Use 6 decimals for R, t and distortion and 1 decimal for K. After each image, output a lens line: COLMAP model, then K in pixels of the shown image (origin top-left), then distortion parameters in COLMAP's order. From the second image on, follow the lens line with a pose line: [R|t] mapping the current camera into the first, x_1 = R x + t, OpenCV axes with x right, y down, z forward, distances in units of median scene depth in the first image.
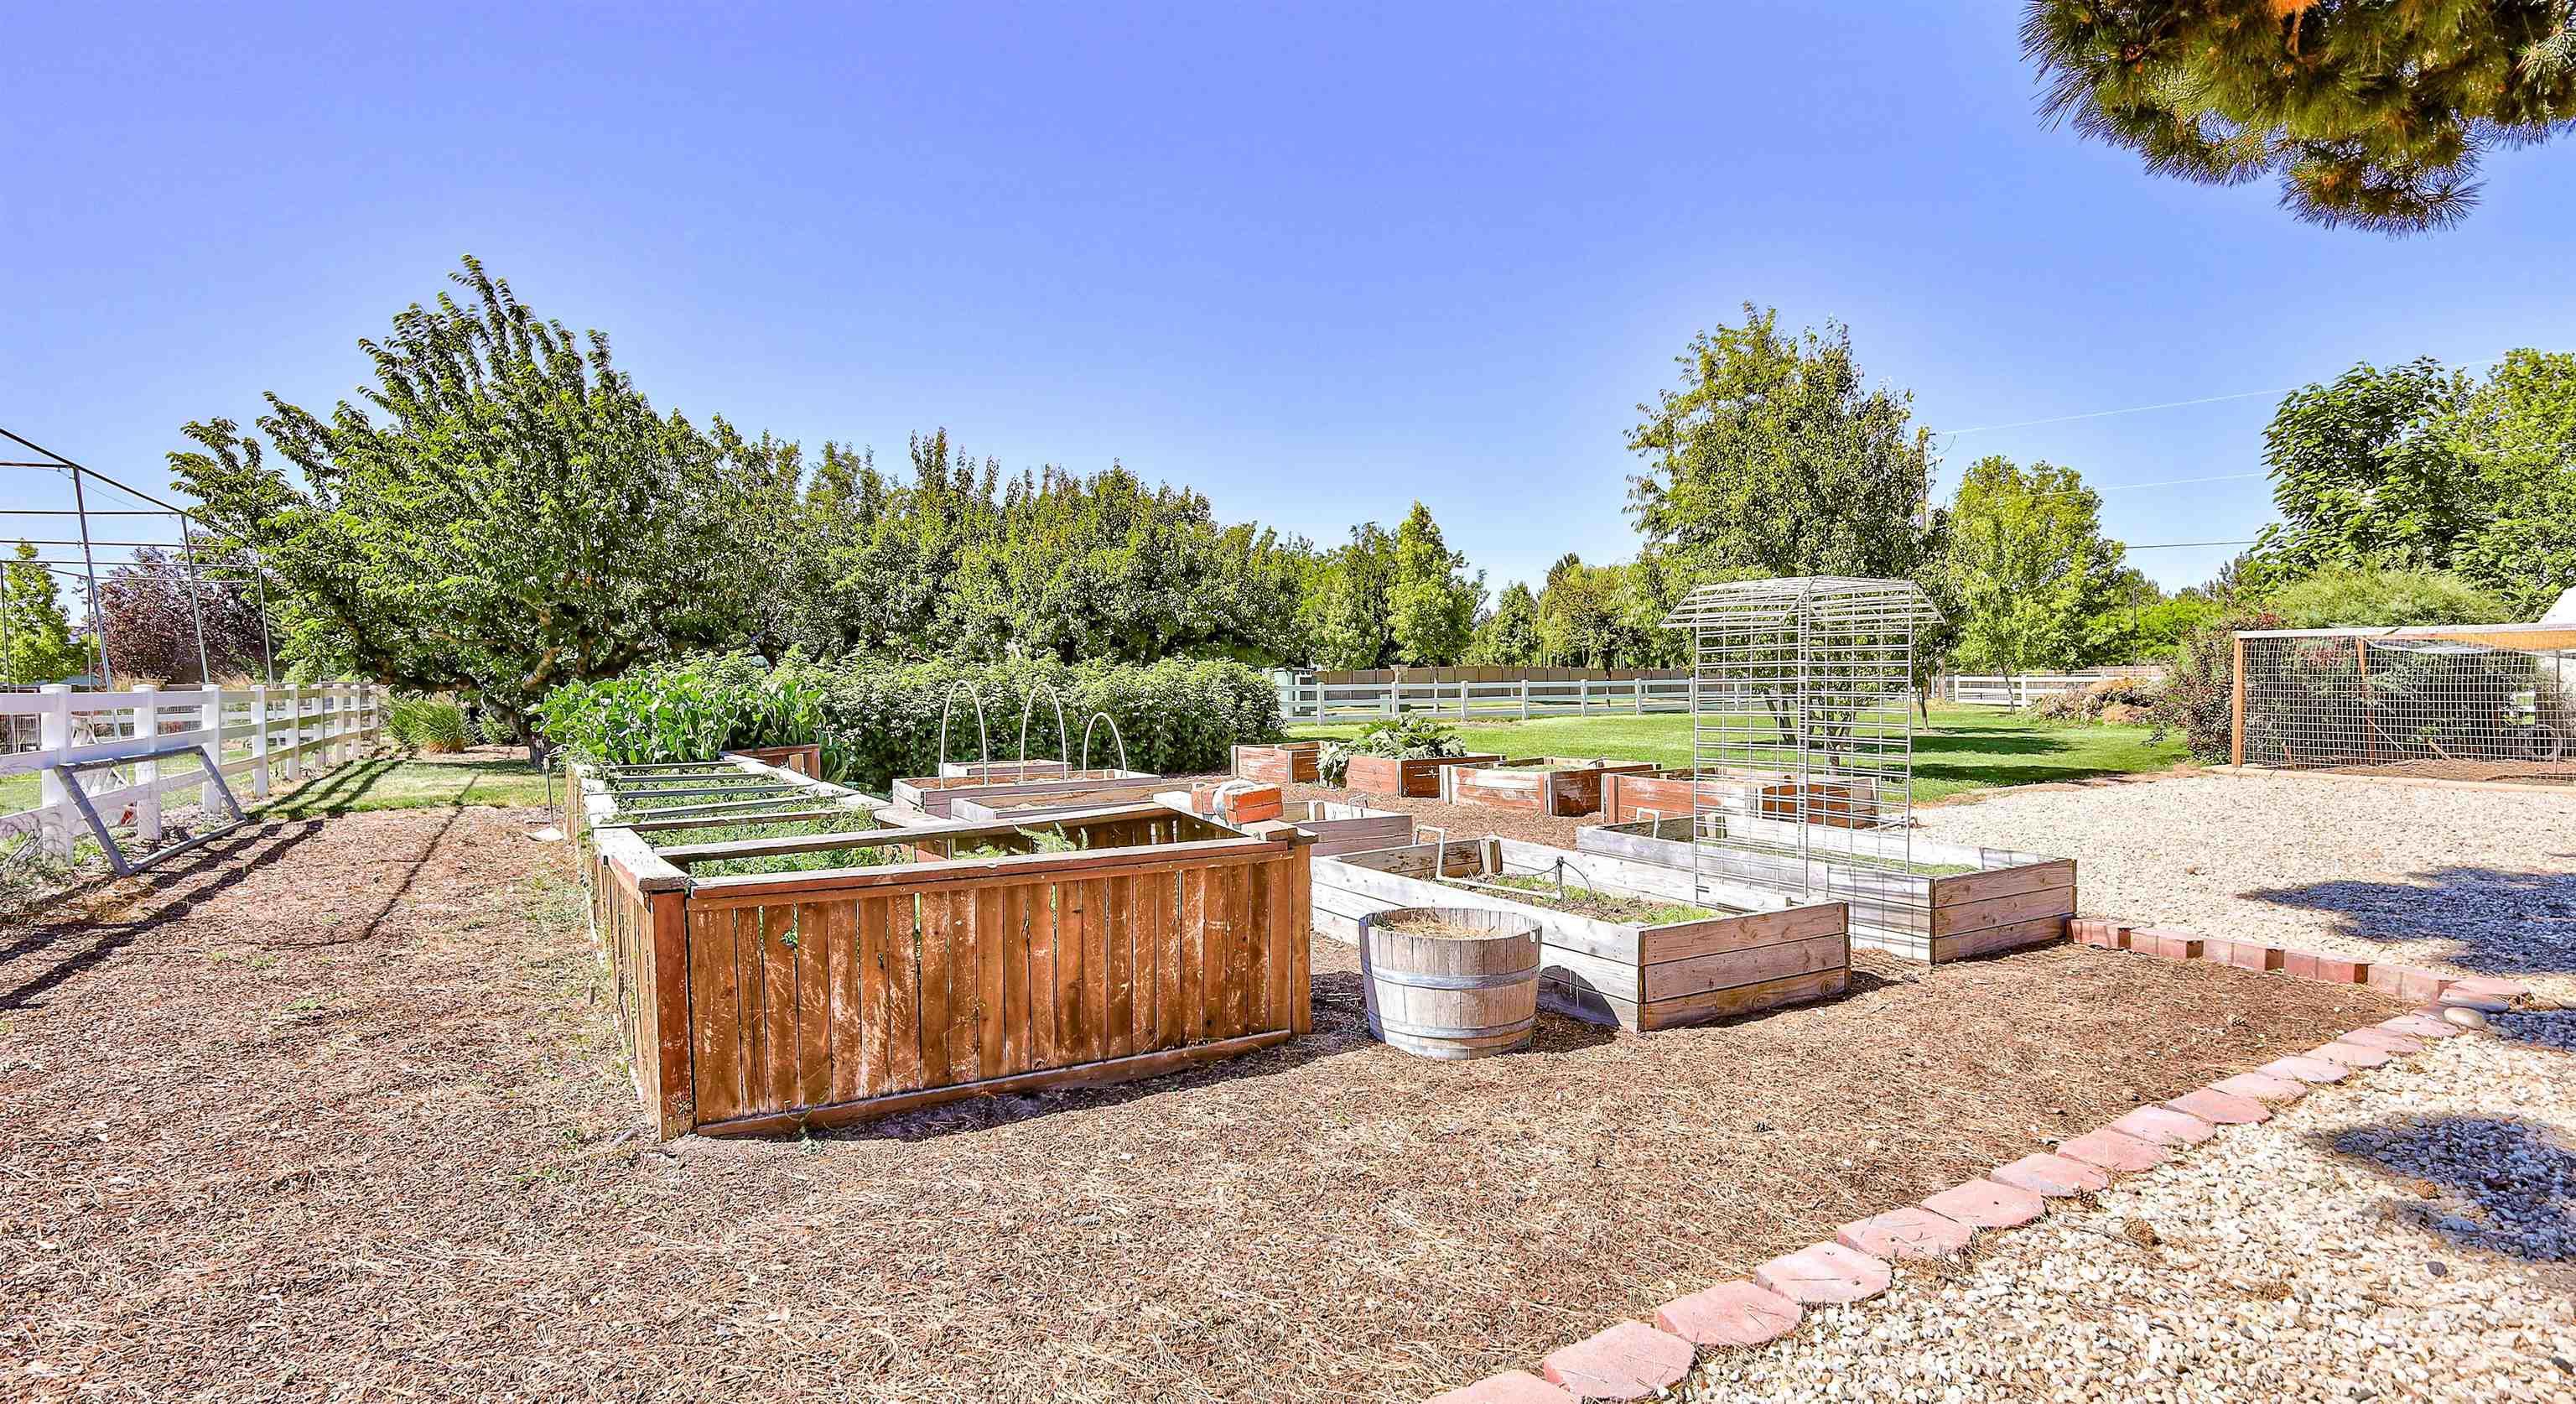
lens RADIAL K [[1228.7, 0, 1288.0], [0, 1228.7, 702.0], [0, 0, 1]] dist [0.000482, 0.000105]
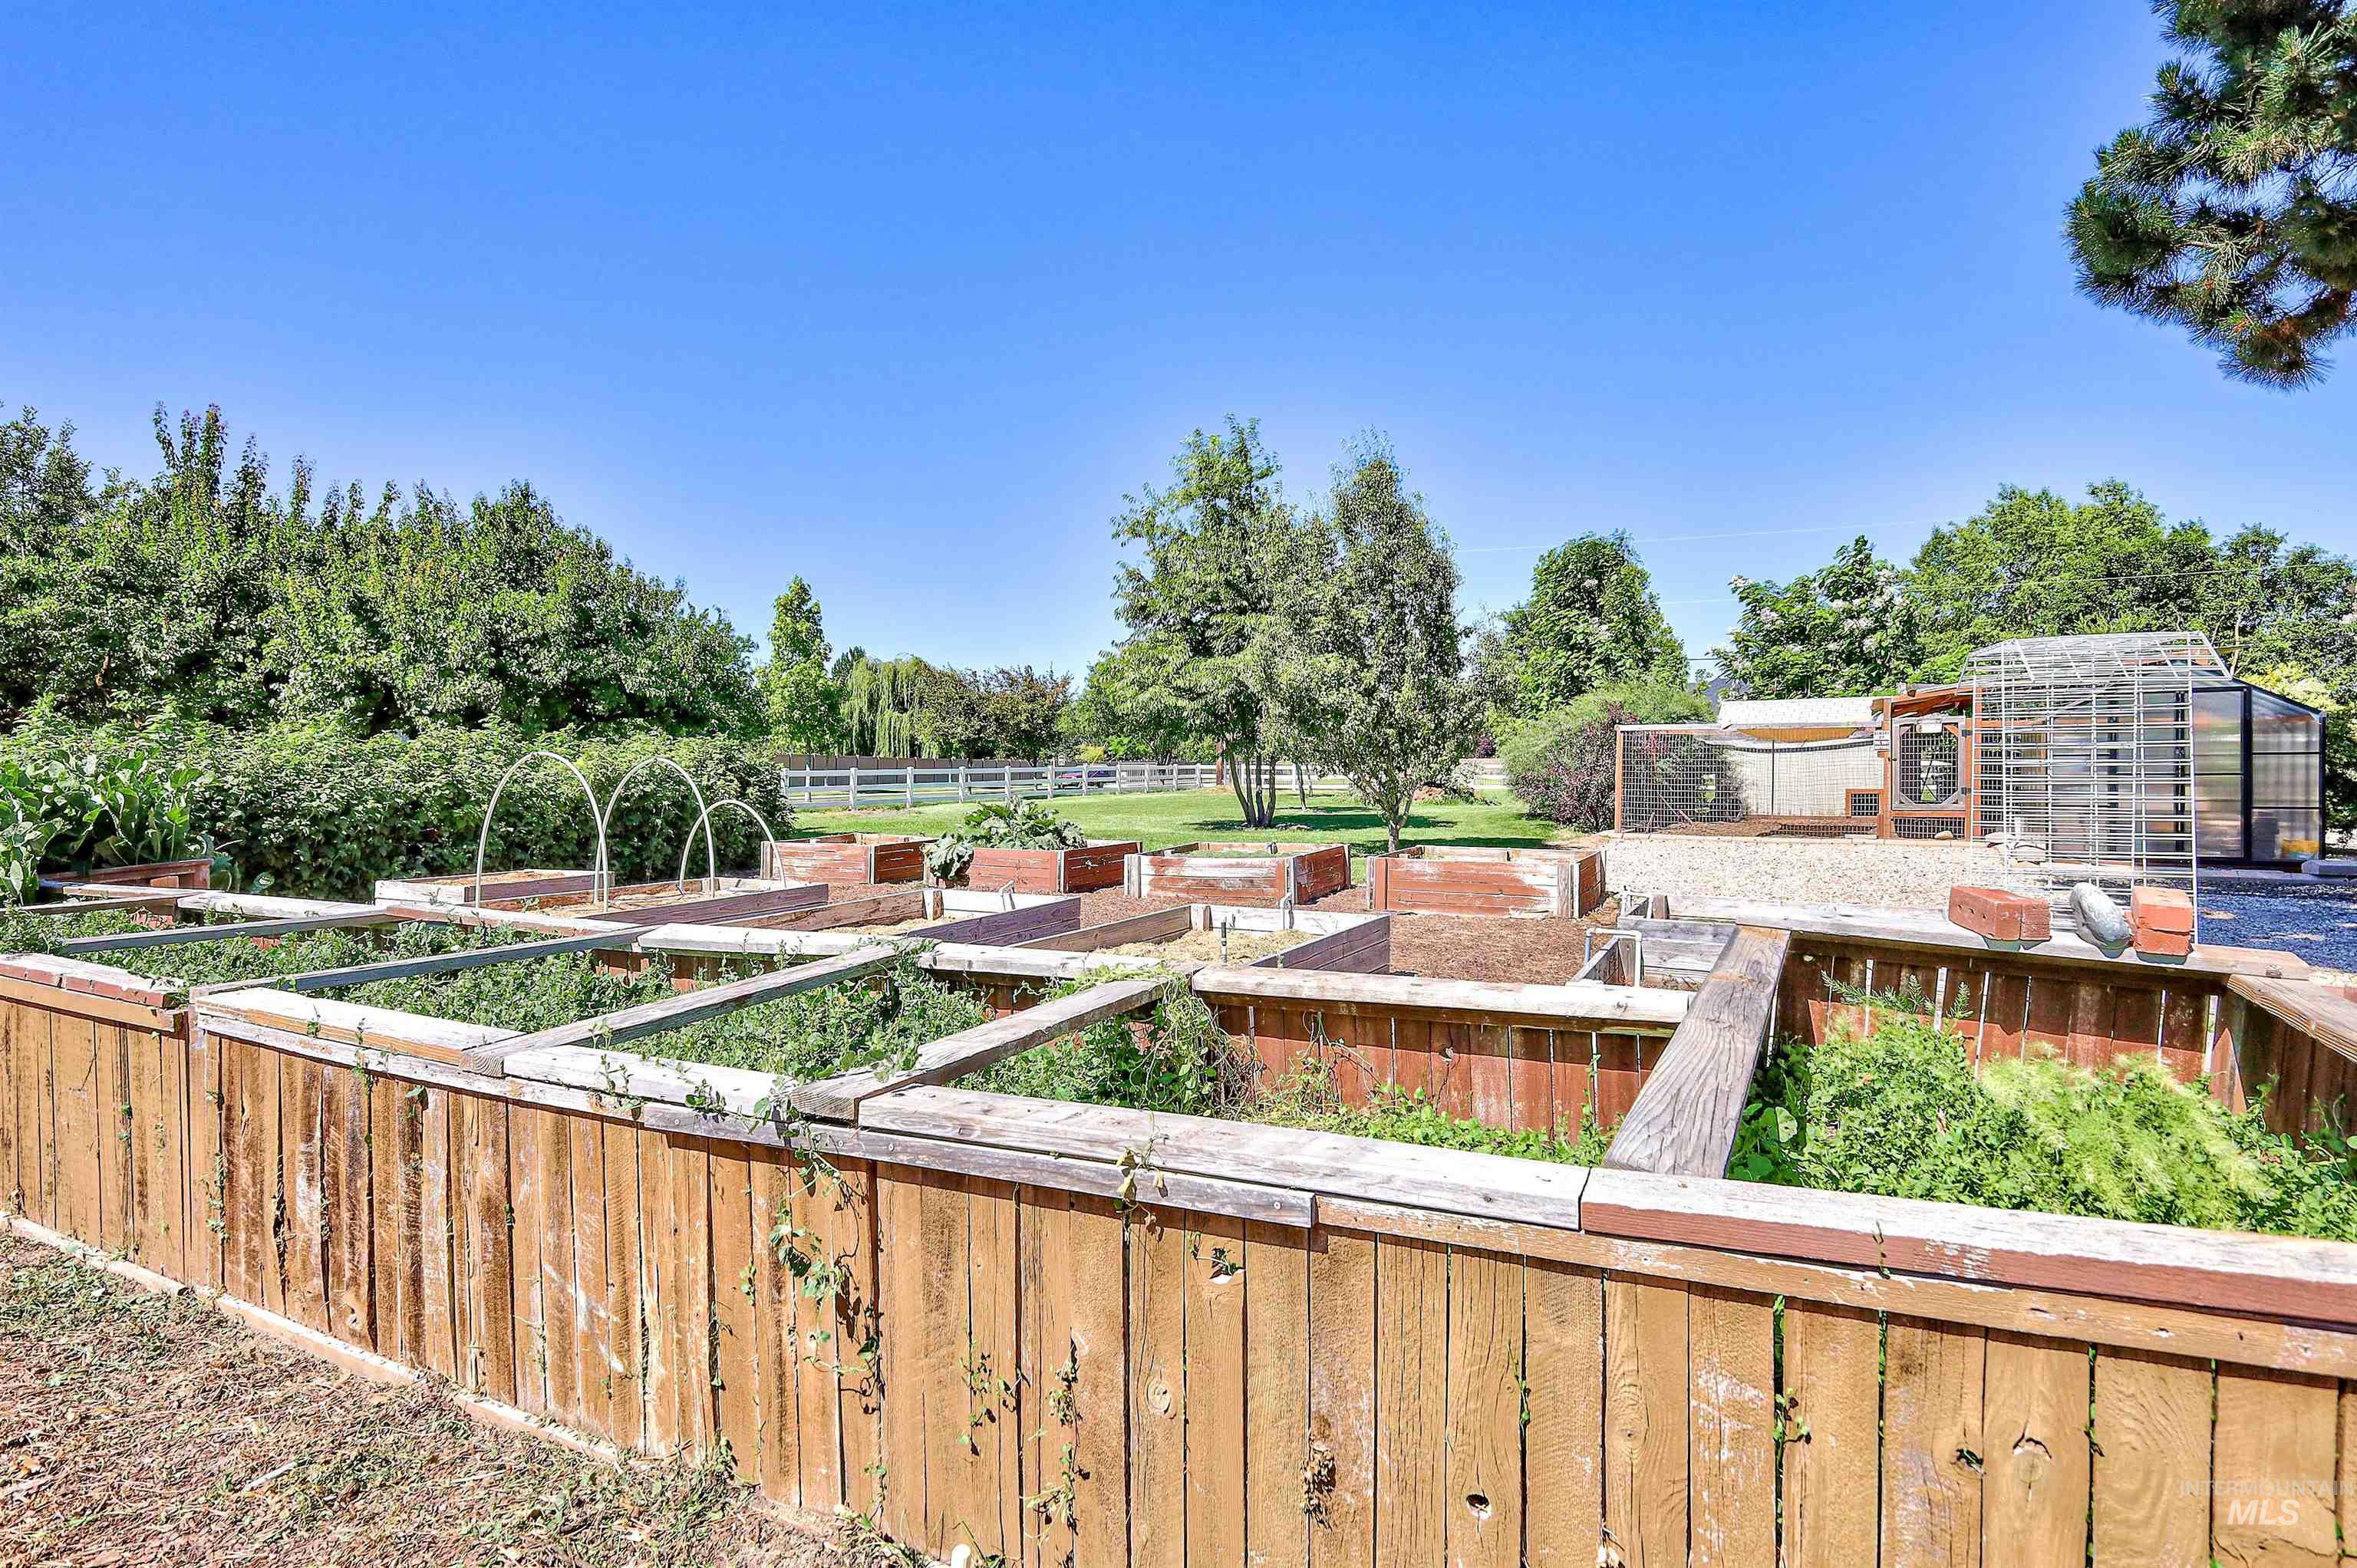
lens RADIAL K [[1140.6, 0, 1177.7], [0, 1140.6, 761.5], [0, 0, 1]] dist [-0.002151, 0.000290]
pose [[0.852803, 0.004530, 0.522213, -0.168033], [0.008909, 0.999691, -0.023221, 0.002138], [-0.522156, 0.024455, 0.852499, 0.173502]]
